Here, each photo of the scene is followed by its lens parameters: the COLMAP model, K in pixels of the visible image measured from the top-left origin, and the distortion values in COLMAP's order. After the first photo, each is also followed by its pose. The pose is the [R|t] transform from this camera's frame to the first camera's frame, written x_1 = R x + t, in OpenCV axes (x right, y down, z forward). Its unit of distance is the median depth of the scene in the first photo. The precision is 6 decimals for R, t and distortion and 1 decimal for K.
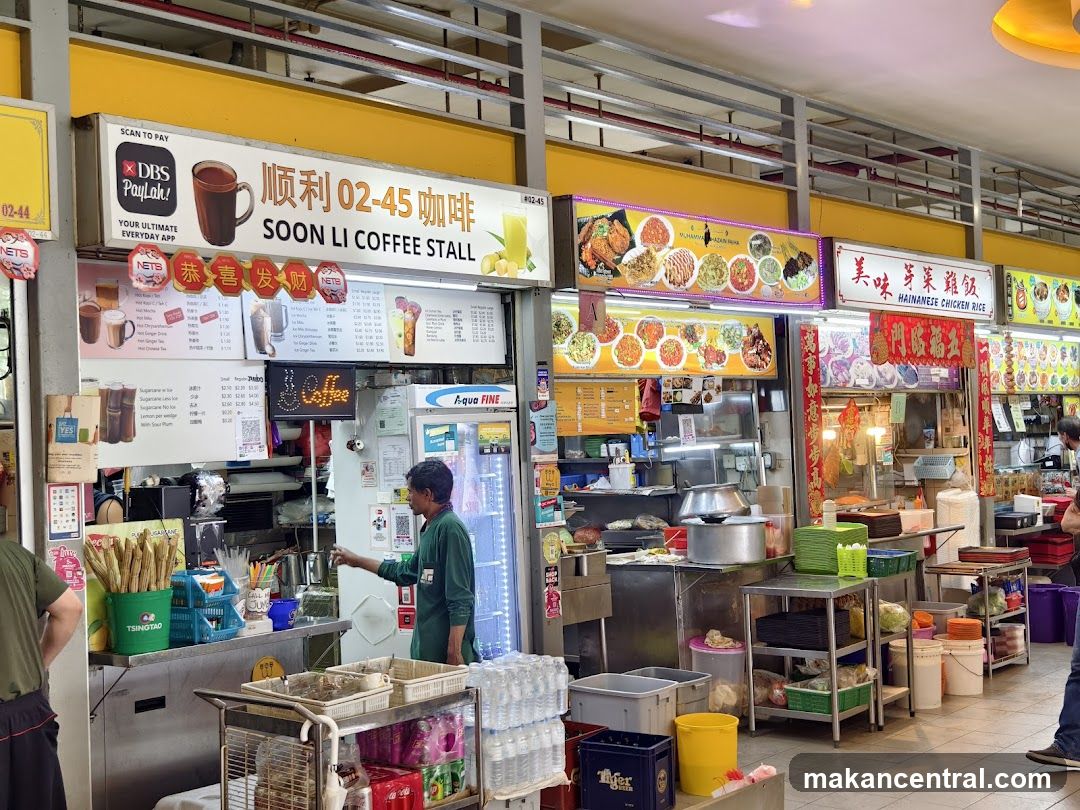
lens RADIAL K [[1445.7, 0, 540.0], [0, 1445.7, 405.0], [0, 0, 1]] dist [0.176365, -0.659659]
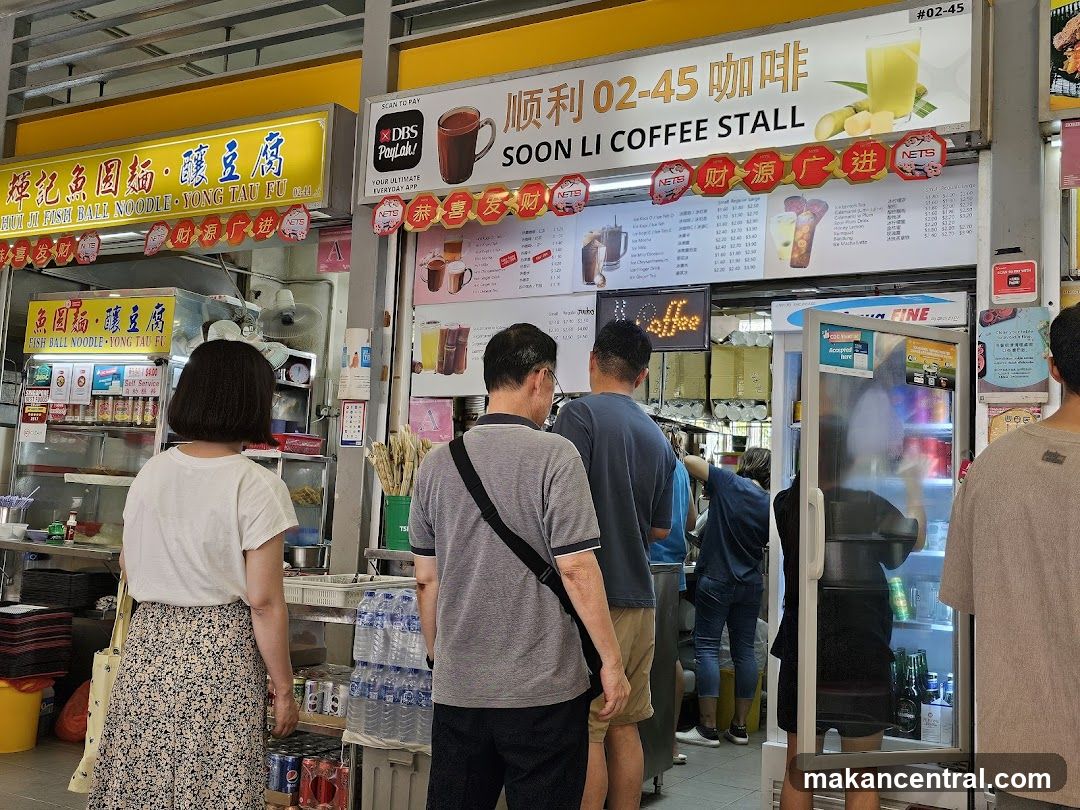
lens RADIAL K [[1171.5, 0, 540.0], [0, 1171.5, 405.0], [0, 0, 1]] dist [0.213965, -0.634018]
pose [[0.158890, -0.055526, -0.985734, 0.602129], [-0.036359, 0.997411, -0.062044, 0.099314], [0.986627, 0.045699, 0.156460, 0.875742]]
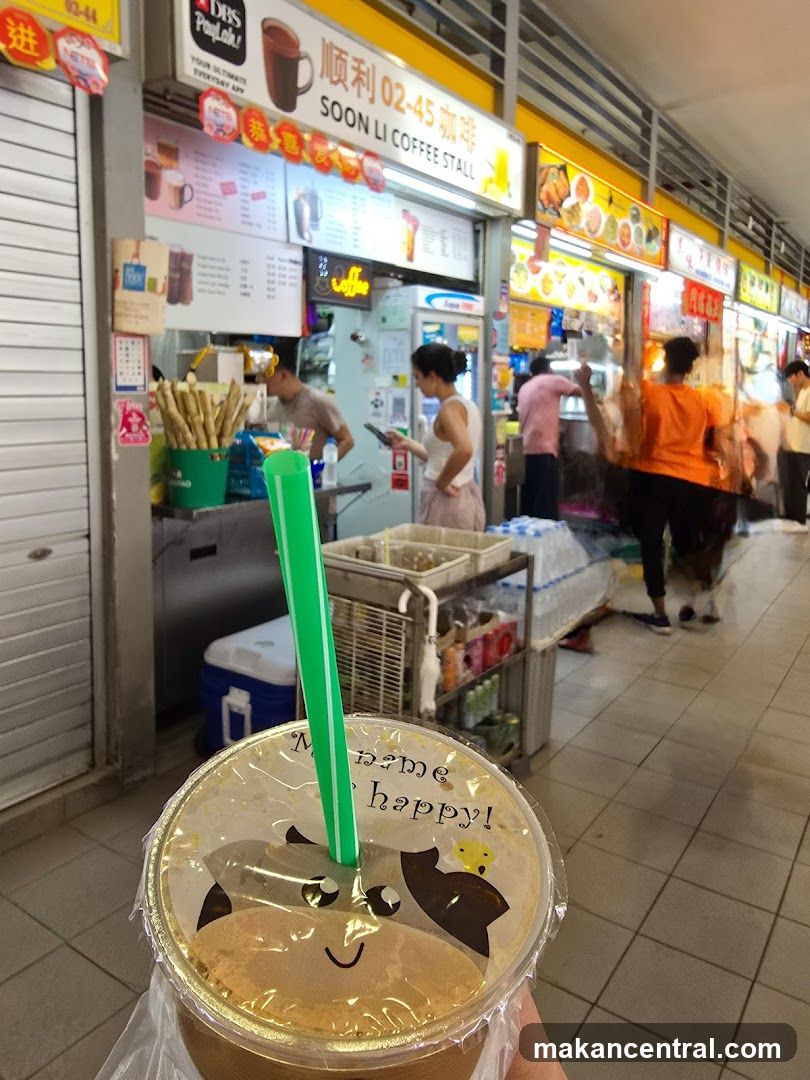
lens RADIAL K [[788.4, 0, 429.9], [0, 788.4, 469.8], [0, 0, 1]] dist [0.000992, -0.000423]
pose [[0.992681, 0.040981, 0.113598, -0.160981], [-0.056082, 0.989514, 0.133104, 0.054039], [-0.106952, -0.138500, 0.984570, 0.394610]]
